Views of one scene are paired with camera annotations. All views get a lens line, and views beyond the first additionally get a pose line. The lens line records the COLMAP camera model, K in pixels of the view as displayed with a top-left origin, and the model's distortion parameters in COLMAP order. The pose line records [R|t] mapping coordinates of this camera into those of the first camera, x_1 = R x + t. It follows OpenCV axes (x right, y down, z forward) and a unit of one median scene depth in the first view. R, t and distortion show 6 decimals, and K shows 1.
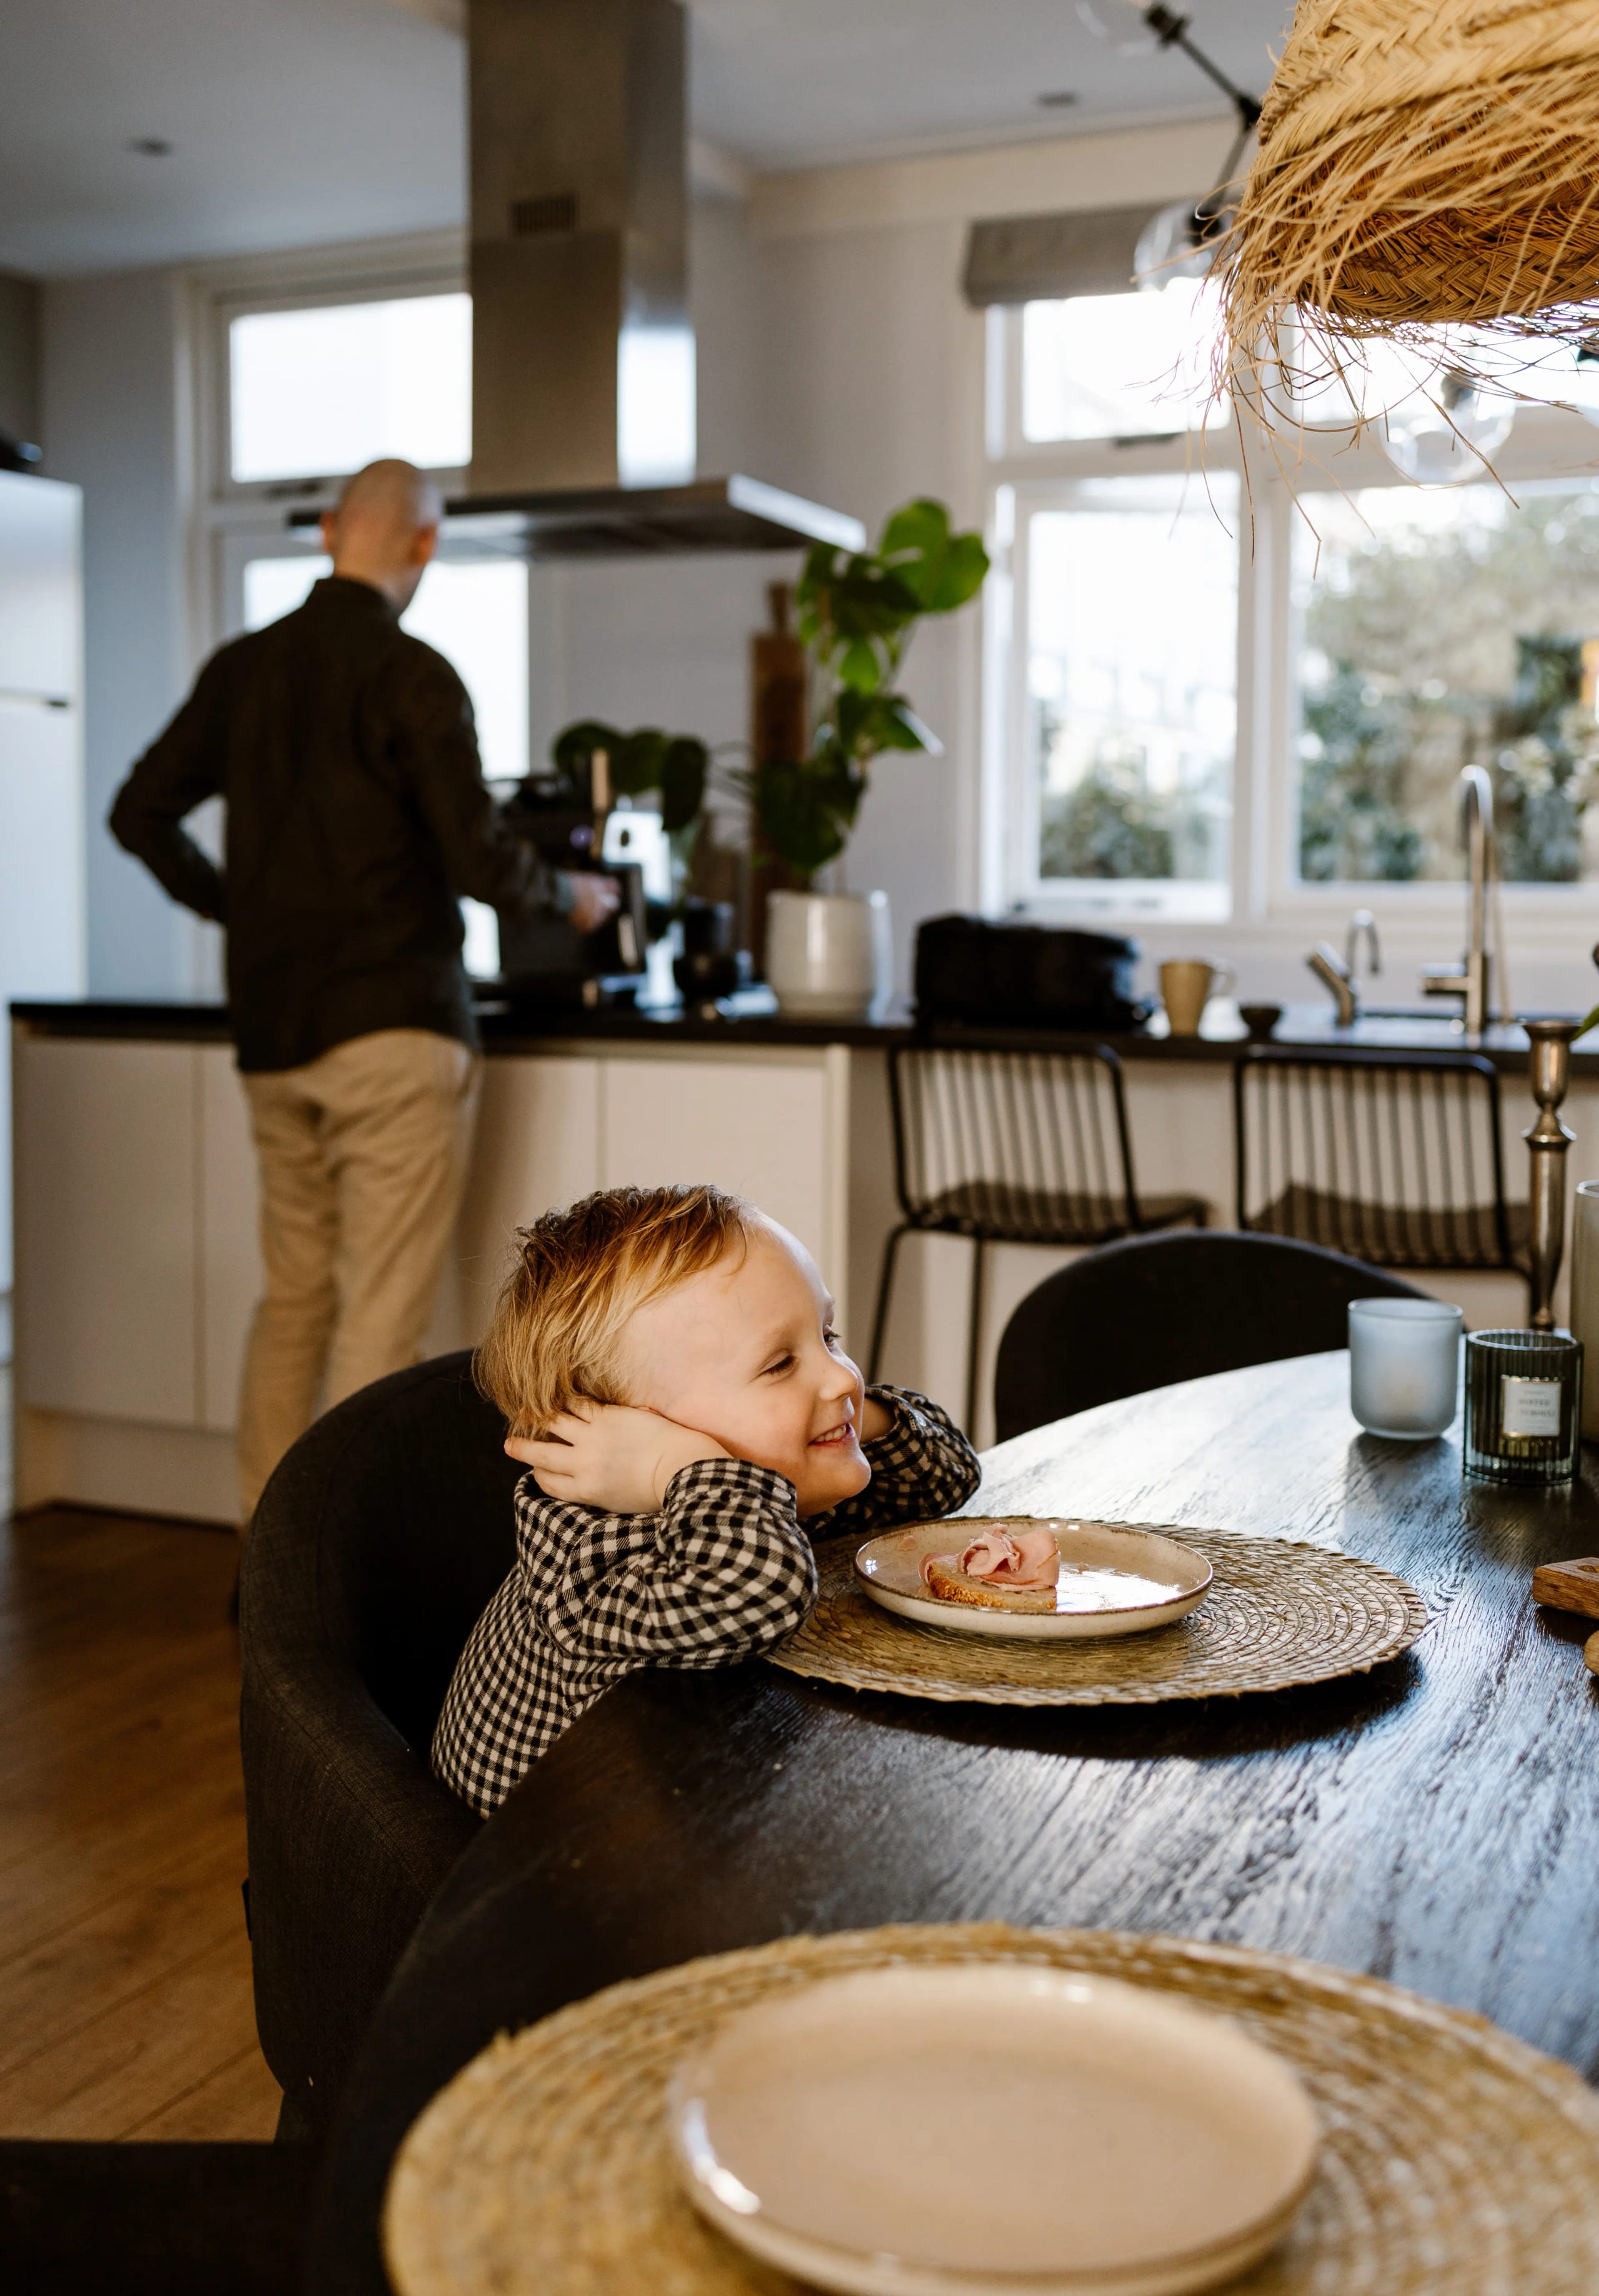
lens RADIAL K [[2559.2, 0, 800.5], [0, 2559.2, 1029.0], [0, 0, 1]] dist [-0.010267, 0.010614]
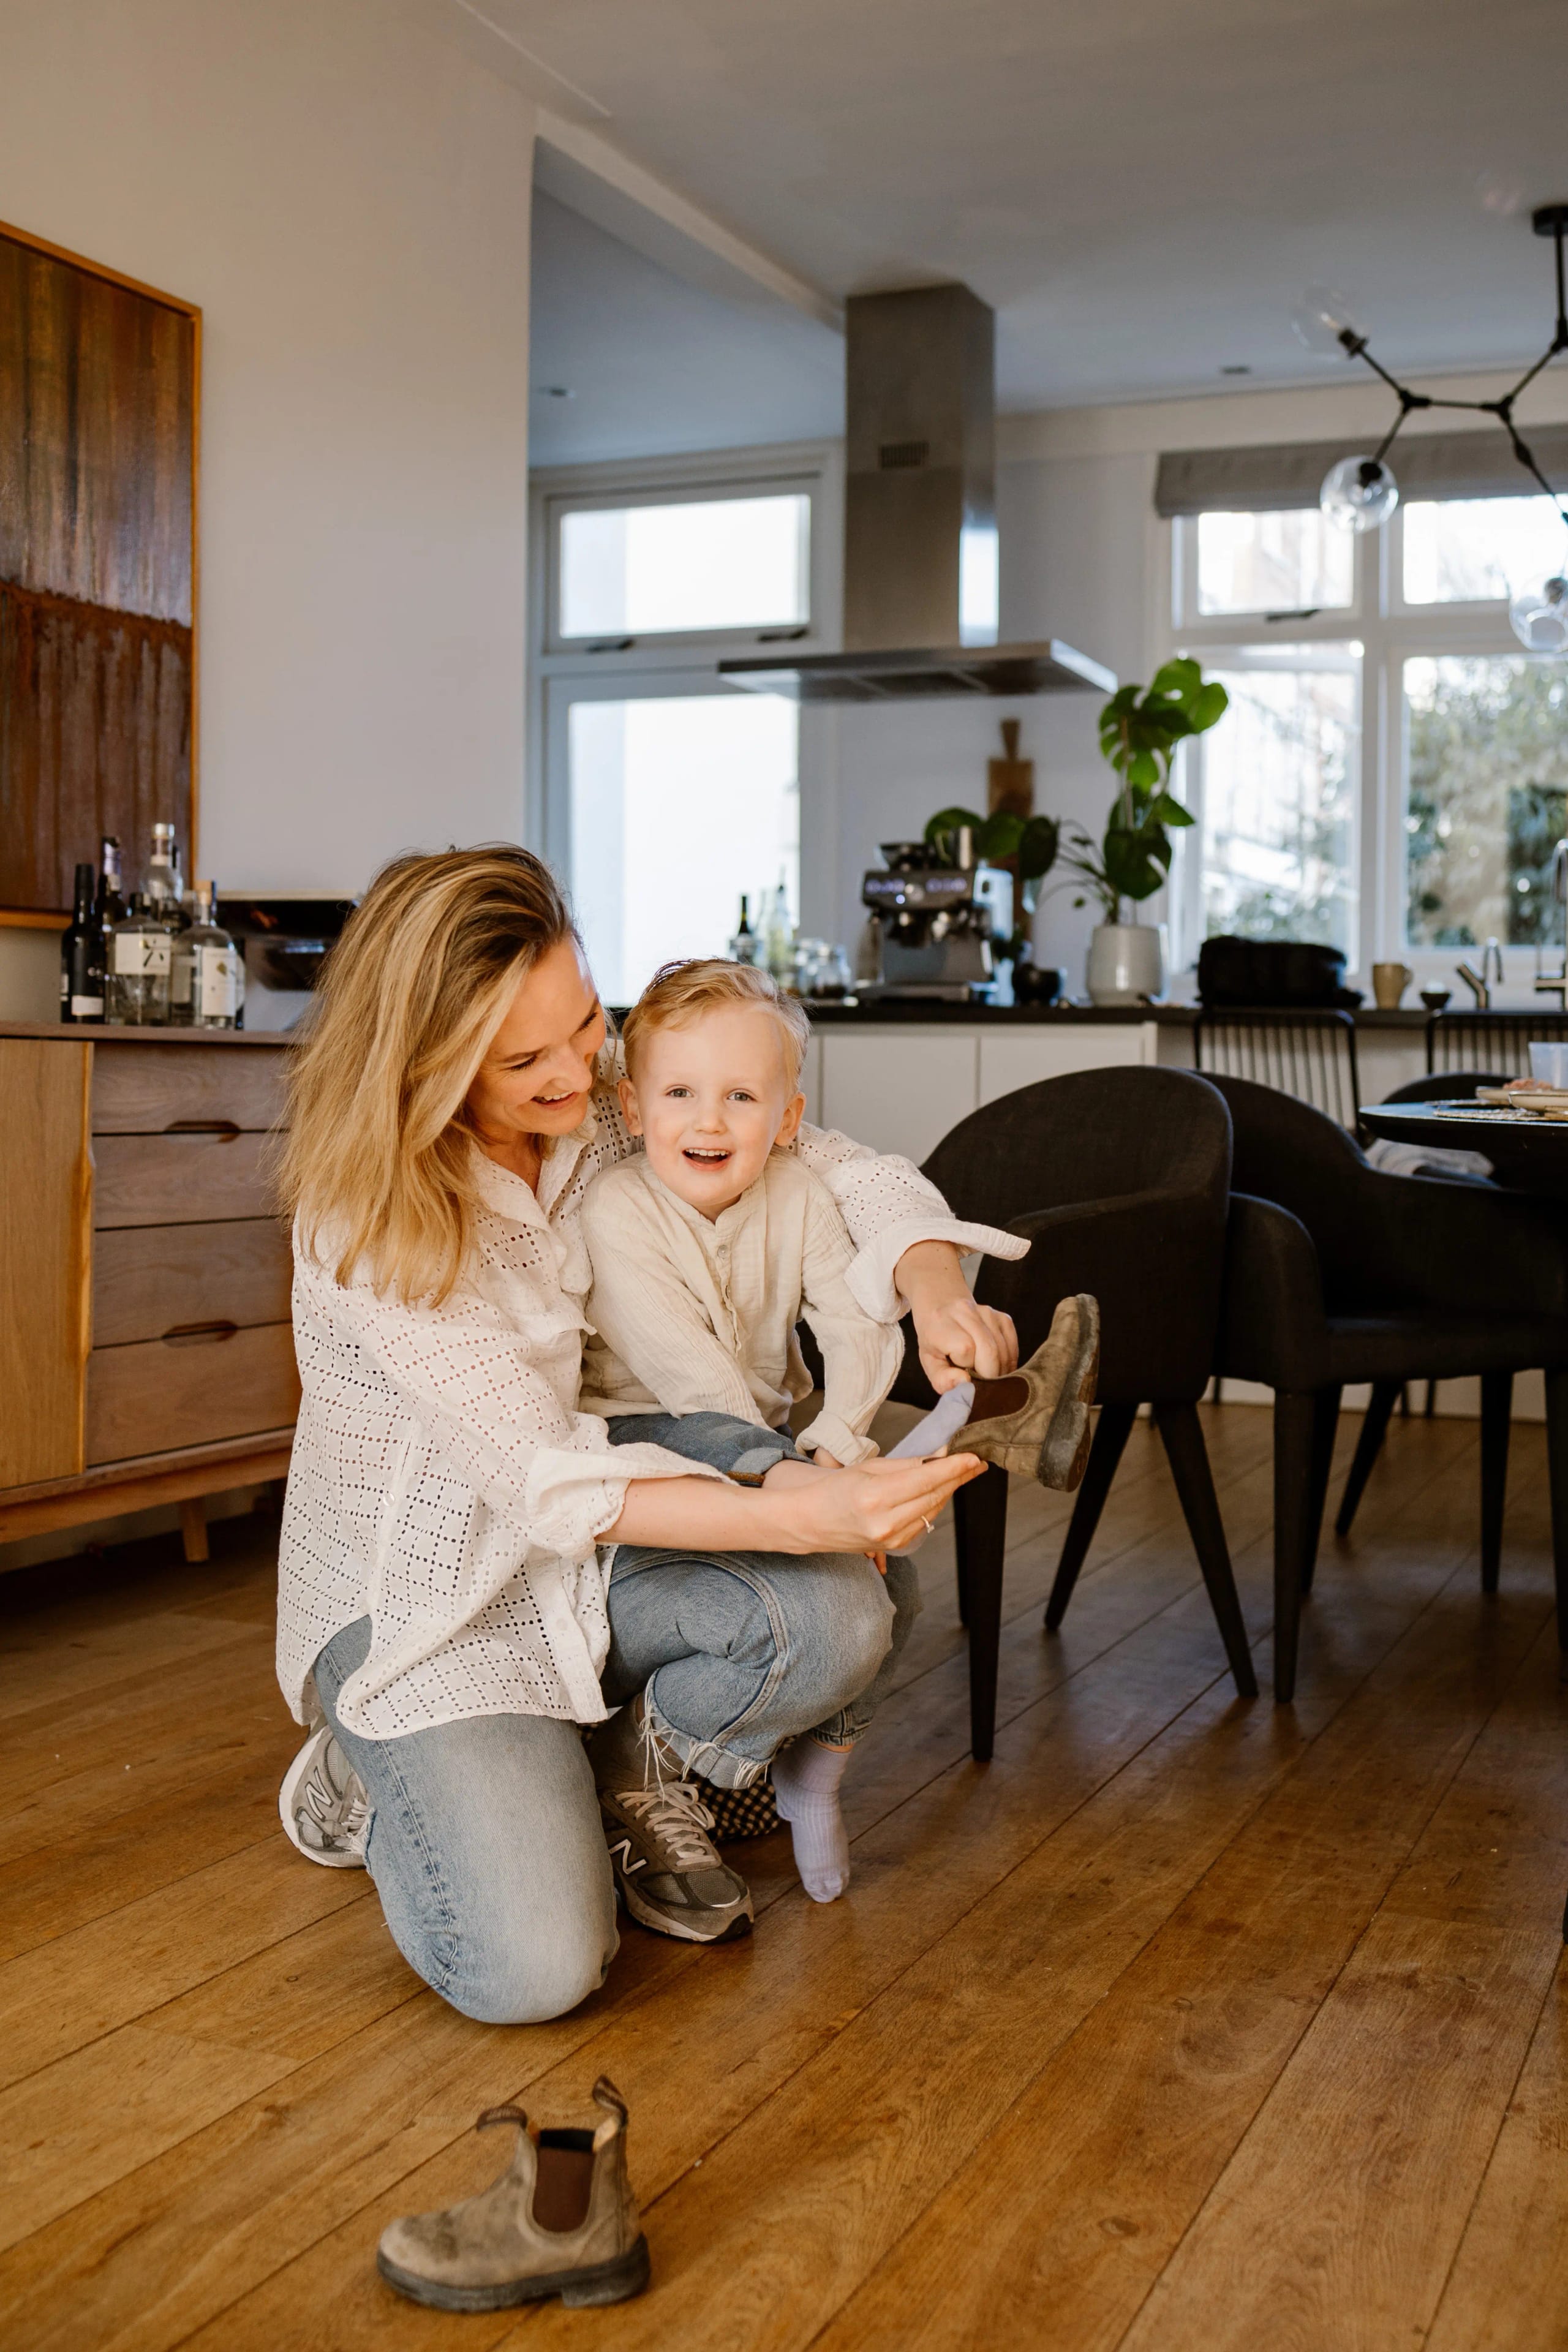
lens RADIAL K [[2716.0, 0, 784.0], [0, 2716.0, 1176.0], [0, 0, 1]] dist [-0.089109, 0.042375]
pose [[0.999715, 0.003574, 0.023616, -0.212956], [-0.003184, 0.999858, -0.016555, 0.112104], [-0.023672, 0.016475, 0.999584, -0.516696]]
